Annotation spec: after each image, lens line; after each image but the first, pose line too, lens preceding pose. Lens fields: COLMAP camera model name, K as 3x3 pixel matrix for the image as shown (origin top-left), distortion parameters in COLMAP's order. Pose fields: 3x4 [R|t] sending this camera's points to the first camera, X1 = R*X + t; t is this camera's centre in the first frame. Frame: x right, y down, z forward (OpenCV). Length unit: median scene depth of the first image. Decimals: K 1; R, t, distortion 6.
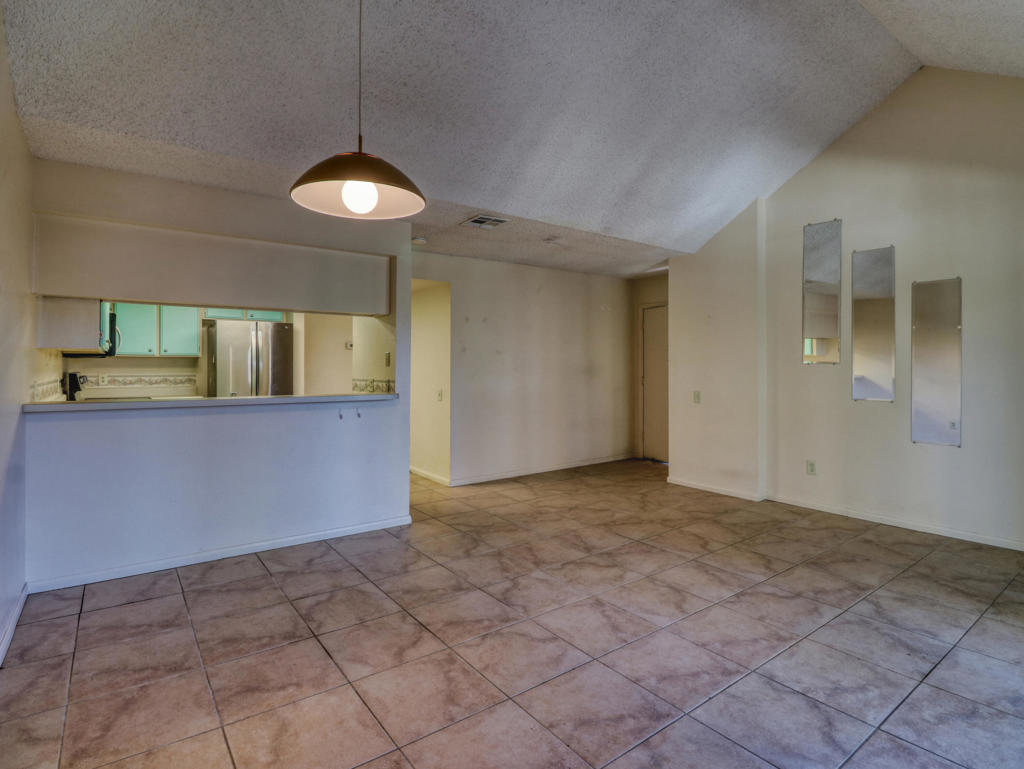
lens RADIAL K [[530.3, 0, 508.5], [0, 530.3, 366.1], [0, 0, 1]] dist [0.001395, -0.013747]
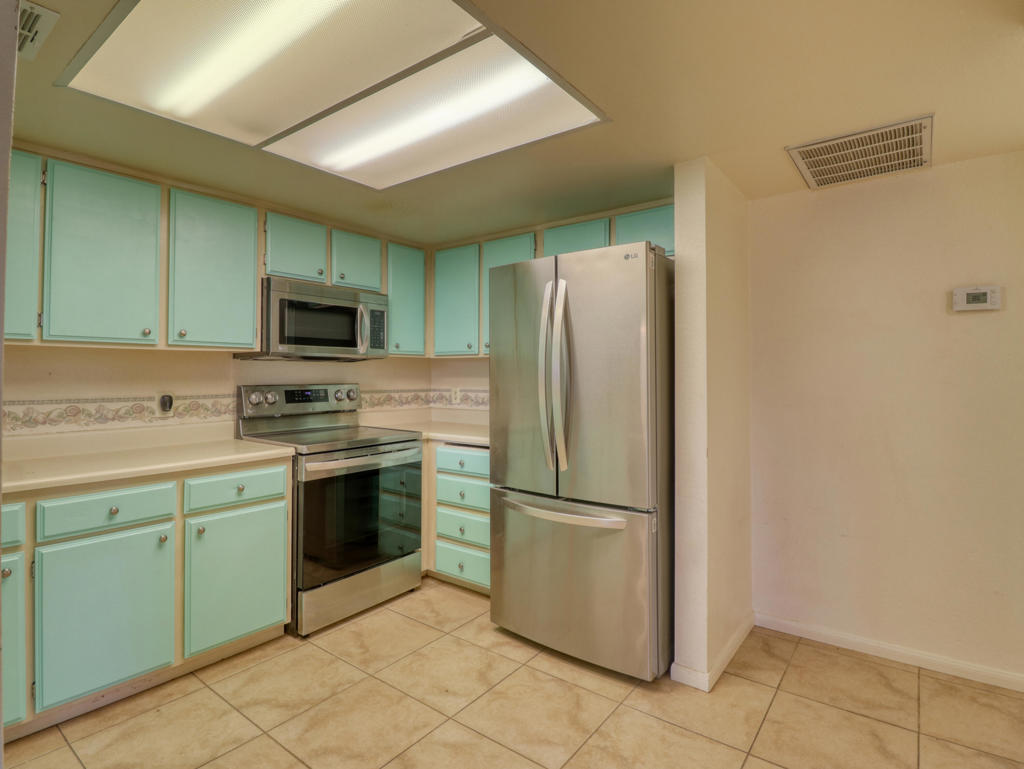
lens RADIAL K [[530.3, 0, 508.2], [0, 530.3, 364.6], [0, 0, 1]] dist [0.001395, -0.013747]
pose [[0.272021, -0.020268, -0.962078, -0.261514], [-0.000249, 0.999777, -0.021133, 0.003140], [0.962291, 0.005988, 0.271955, 1.826948]]
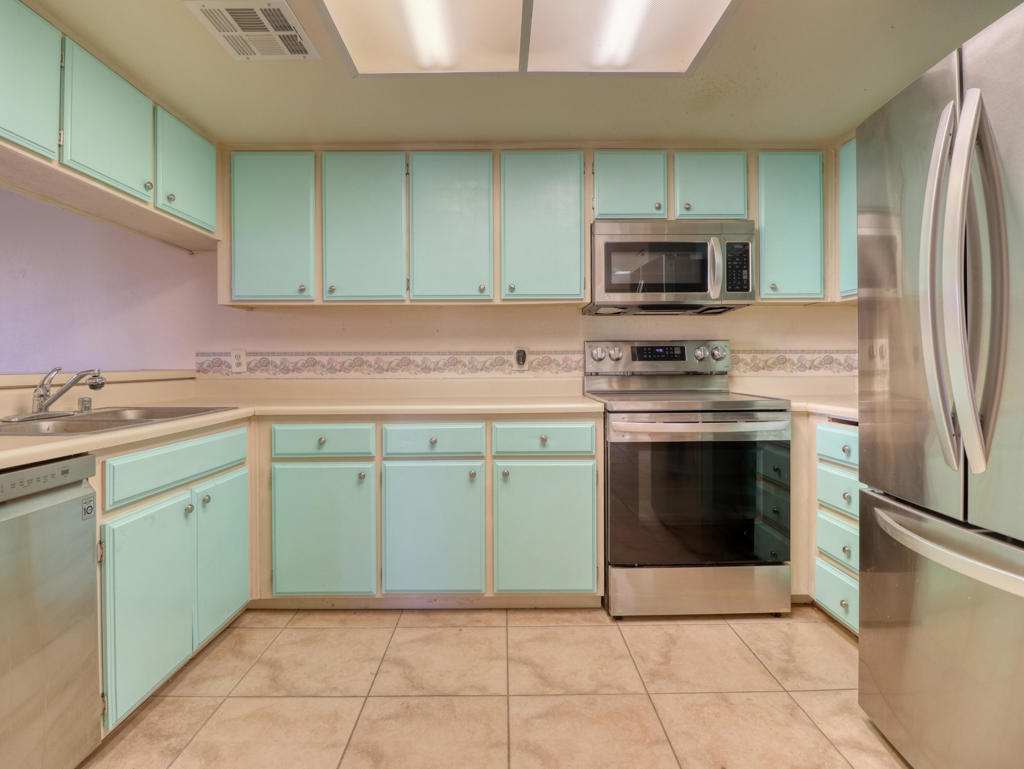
lens RADIAL K [[530.3, 0, 507.7], [0, 530.3, 365.7], [0, 0, 1]] dist [0.001395, -0.013747]
pose [[-0.587148, 0.005610, -0.809460, -0.480307], [0.003578, 0.999984, 0.004334, 0.060699], [0.809471, -0.000352, -0.587159, 2.064246]]
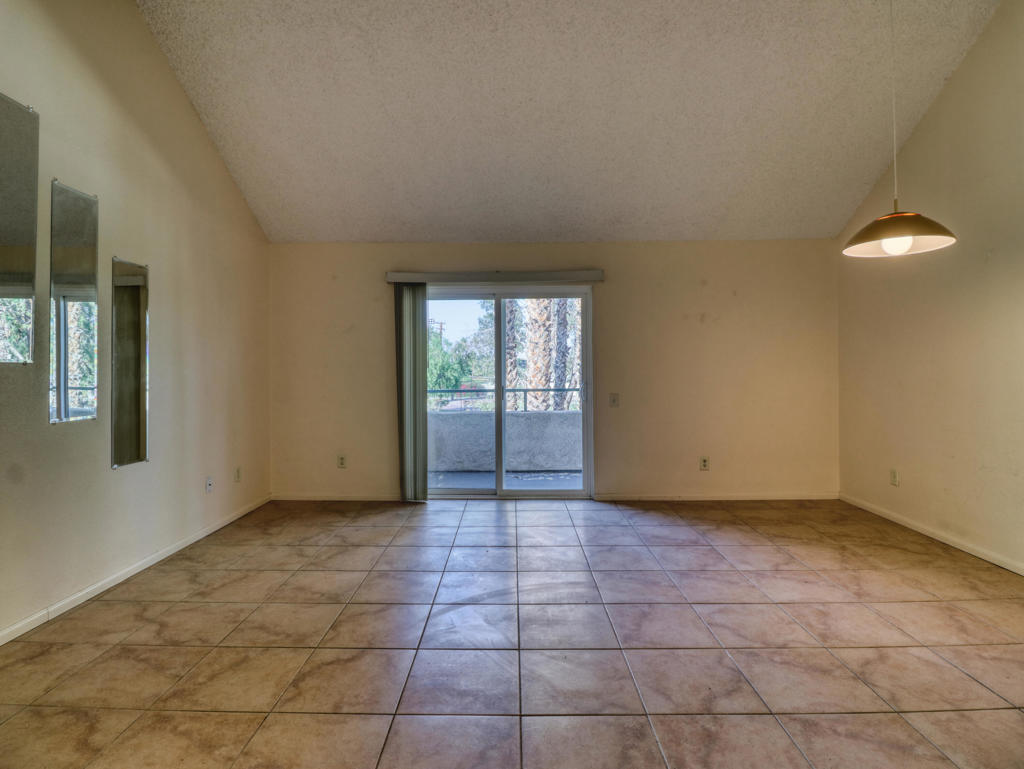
lens RADIAL K [[530.3, 0, 508.2], [0, 530.3, 365.8], [0, 0, 1]] dist [0.001395, -0.013747]
pose [[-0.798968, 0.007237, 0.601329, -0.191083], [0.003626, 0.999967, -0.007218, 0.005487], [-0.601362, -0.003586, -0.798969, 1.744793]]
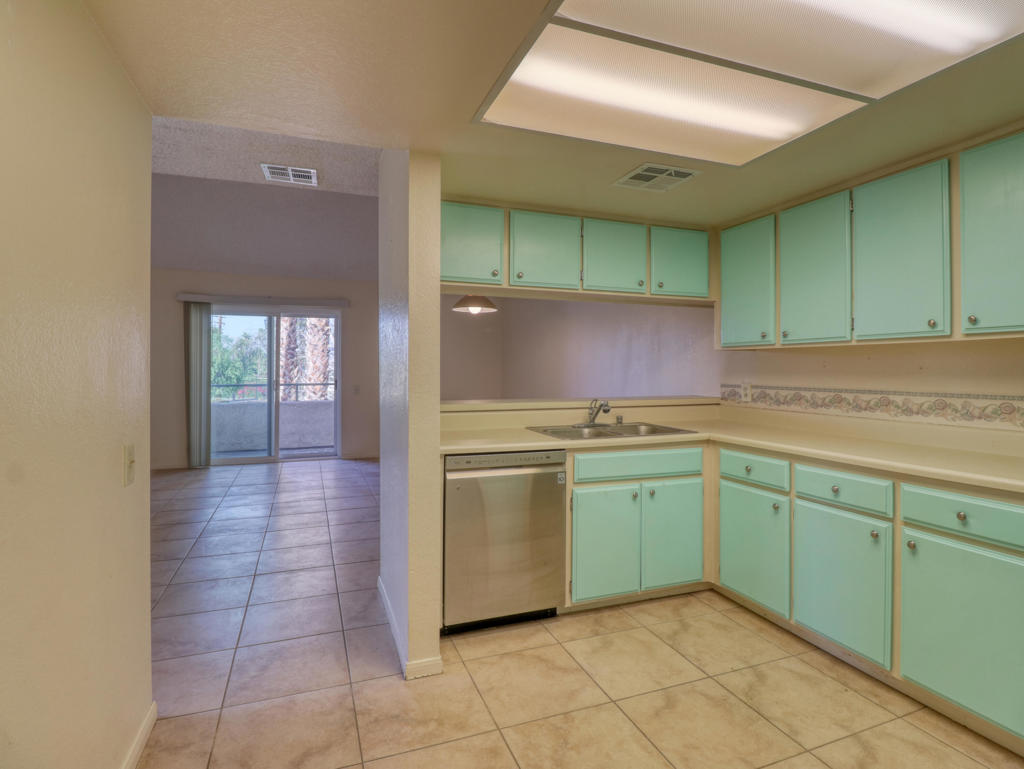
lens RADIAL K [[530.3, 0, 510.0], [0, 530.3, 365.4], [0, 0, 1]] dist [0.001395, -0.013747]
pose [[-0.963863, -0.001972, 0.266392, -0.785772], [-0.003933, 0.999969, -0.006827, 0.004109], [-0.266370, -0.007627, -0.963841, 2.375178]]
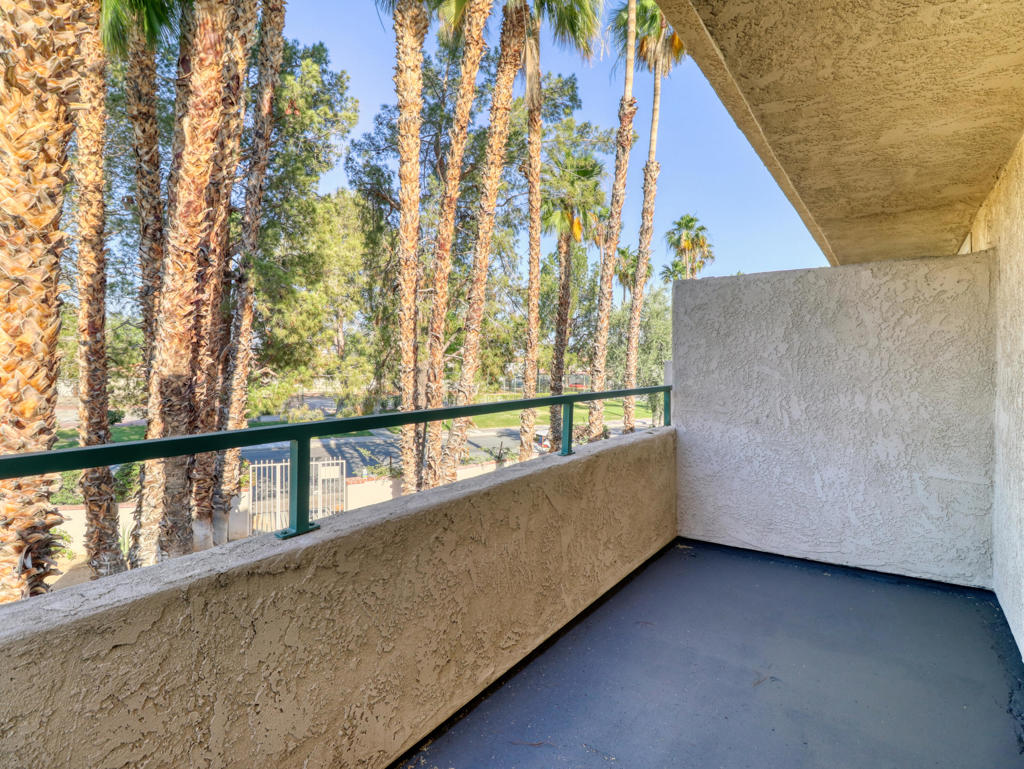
lens RADIAL K [[530.3, 0, 505.8], [0, 530.3, 368.3], [0, 0, 1]] dist [0.001395, -0.013747]
pose [[-0.953008, 0.001637, -0.302940, 1.147449], [-0.002512, 0.999908, 0.013303, 0.033802], [0.302935, 0.013439, -0.952917, 0.316620]]
